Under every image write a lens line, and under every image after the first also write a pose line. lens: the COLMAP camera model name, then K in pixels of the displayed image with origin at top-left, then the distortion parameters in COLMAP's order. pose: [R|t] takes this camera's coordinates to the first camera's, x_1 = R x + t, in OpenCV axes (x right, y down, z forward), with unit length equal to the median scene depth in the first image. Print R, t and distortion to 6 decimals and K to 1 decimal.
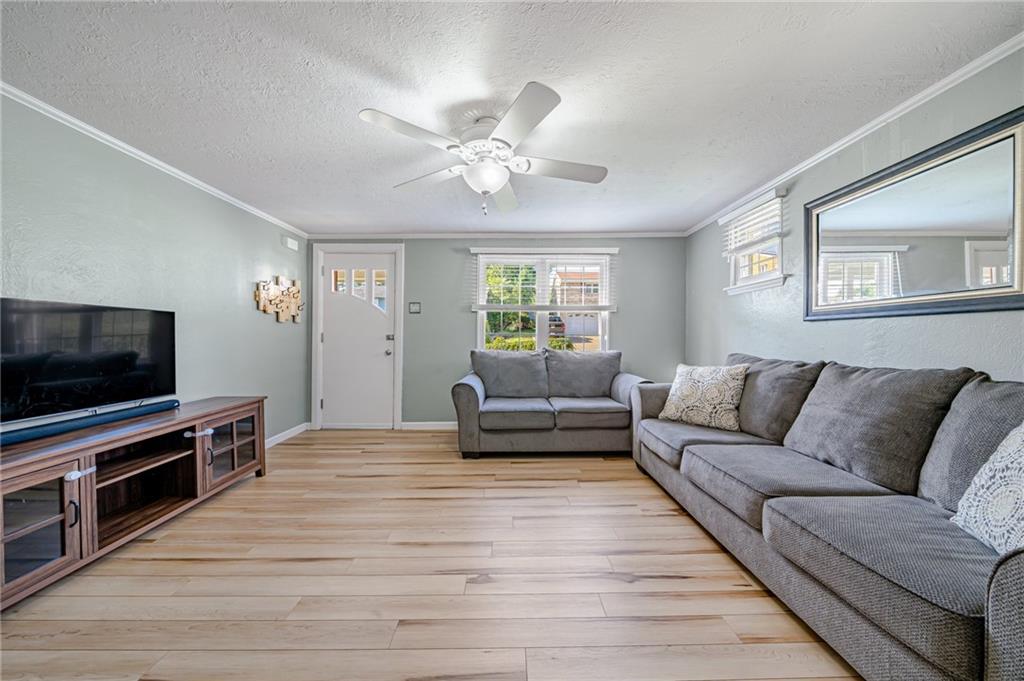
lens RADIAL K [[360.3, 0, 504.7], [0, 360.3, 342.2], [0, 0, 1]] dist [-0.004982, 0.000006]
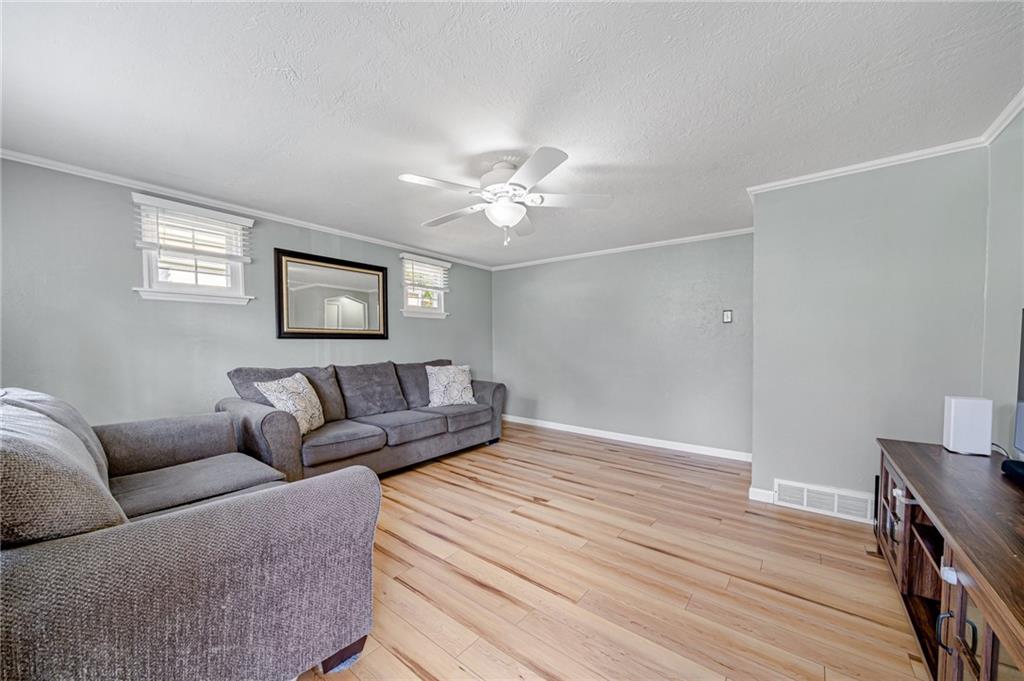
lens RADIAL K [[360.3, 0, 502.0], [0, 360.3, 359.0], [0, 0, 1]] dist [-0.004982, 0.000006]
pose [[-0.774872, -0.018198, 0.631857, -0.558809], [0.015453, 0.998741, 0.047715, -0.031338], [-0.631930, 0.046737, -0.773615, 1.370976]]
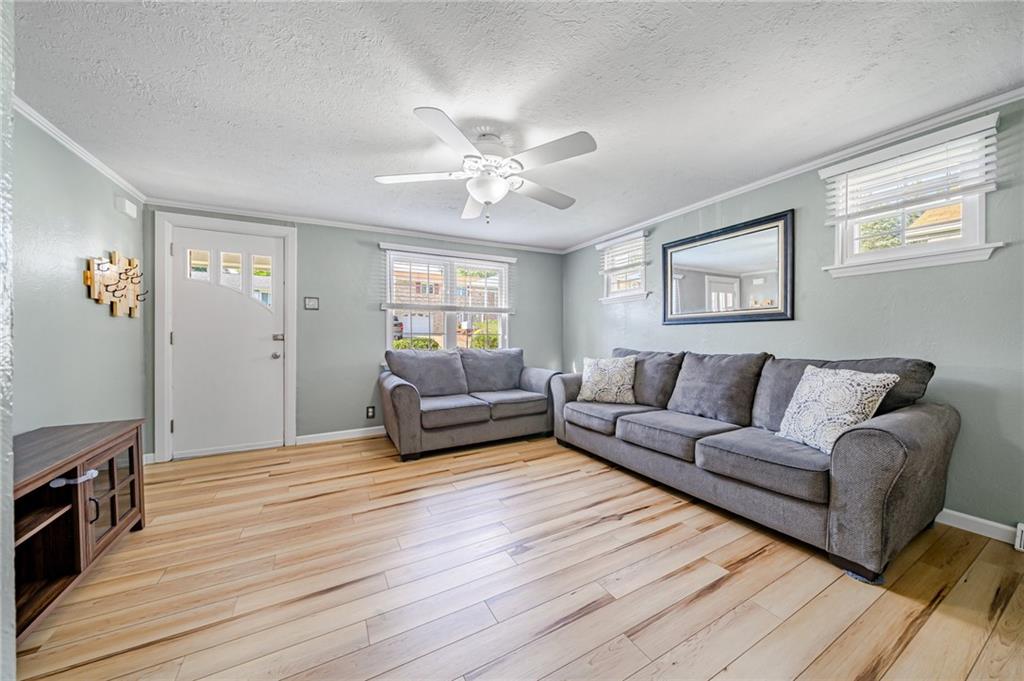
lens RADIAL K [[360.3, 0, 509.8], [0, 360.3, 342.5], [0, 0, 1]] dist [-0.004982, 0.000006]
pose [[0.880106, -0.010901, 0.474653, -0.368001], [0.010409, 0.999939, 0.003665, 0.001328], [-0.474664, 0.001715, 0.880166, 0.010653]]
